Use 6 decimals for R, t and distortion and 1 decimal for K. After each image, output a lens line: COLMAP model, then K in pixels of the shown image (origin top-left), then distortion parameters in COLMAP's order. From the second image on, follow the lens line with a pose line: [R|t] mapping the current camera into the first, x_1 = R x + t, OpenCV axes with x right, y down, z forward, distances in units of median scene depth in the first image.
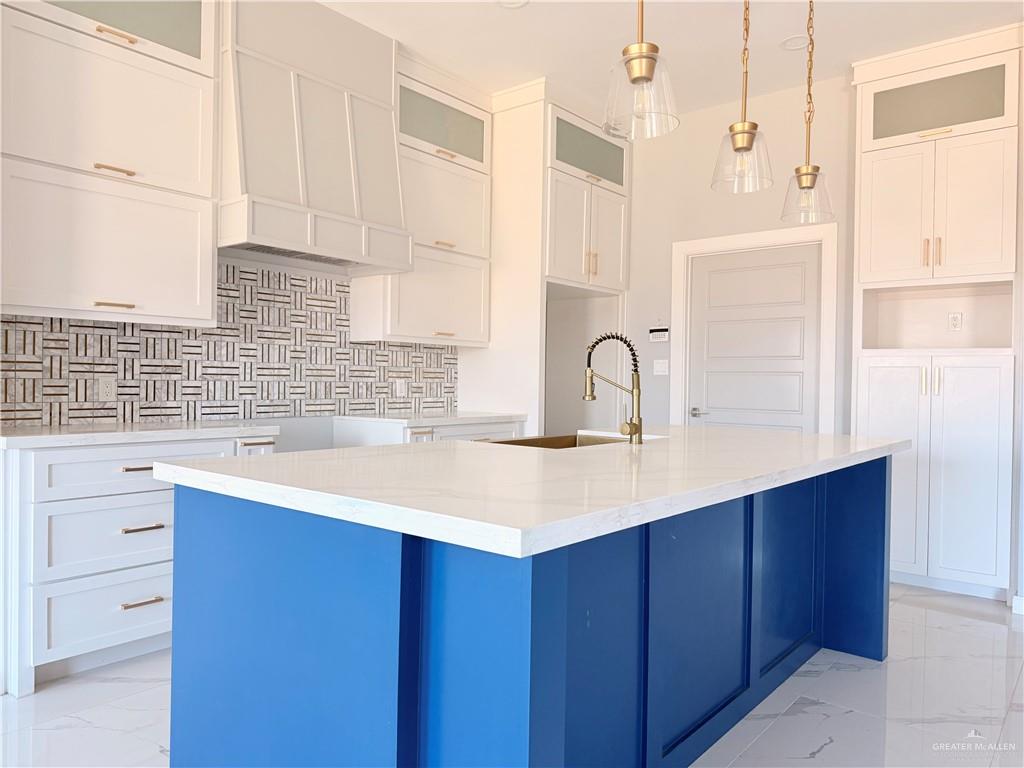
lens RADIAL K [[728.9, 0, 512.0], [0, 728.9, 384.0], [0, 0, 1]] dist [0.006669, -0.005757]
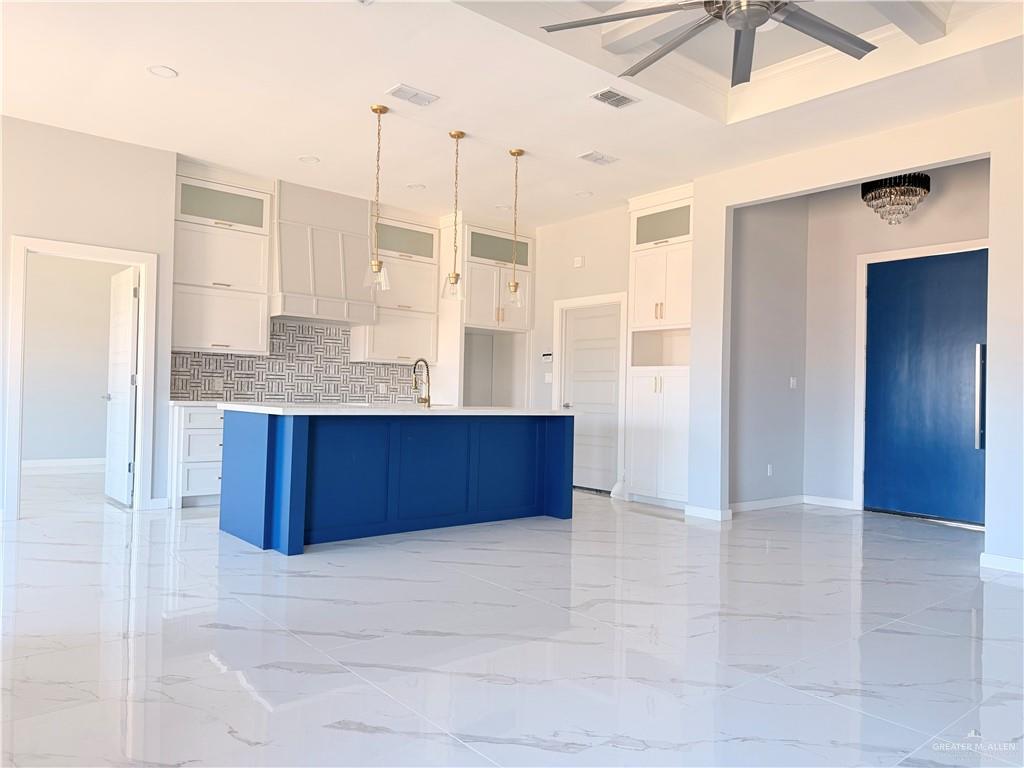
lens RADIAL K [[724.0, 0, 512.0], [0, 724.0, 384.0], [0, 0, 1]] dist [0.057161, -0.001010]
pose [[0.983608, 0.005234, -0.180244, 0.539177], [-0.009866, 0.999643, -0.024814, 0.040263], [0.180050, 0.026185, 0.983309, -0.755758]]
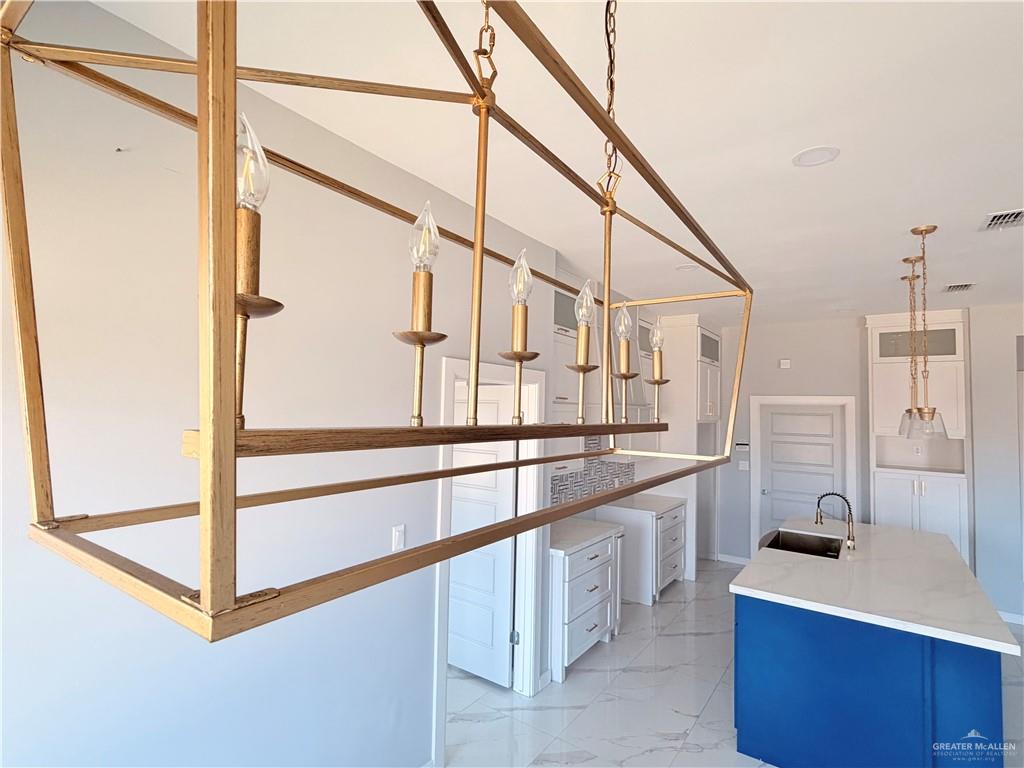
lens RADIAL K [[505.4, 0, 512.0], [0, 505.4, 384.0], [0, 0, 1]] dist [0.000994, 0.000178]
pose [[0.997672, 0.013855, 0.066772, -0.570868], [-0.009972, 0.998258, -0.058144, -0.186971], [-0.067461, 0.057343, 0.996073, -0.253057]]
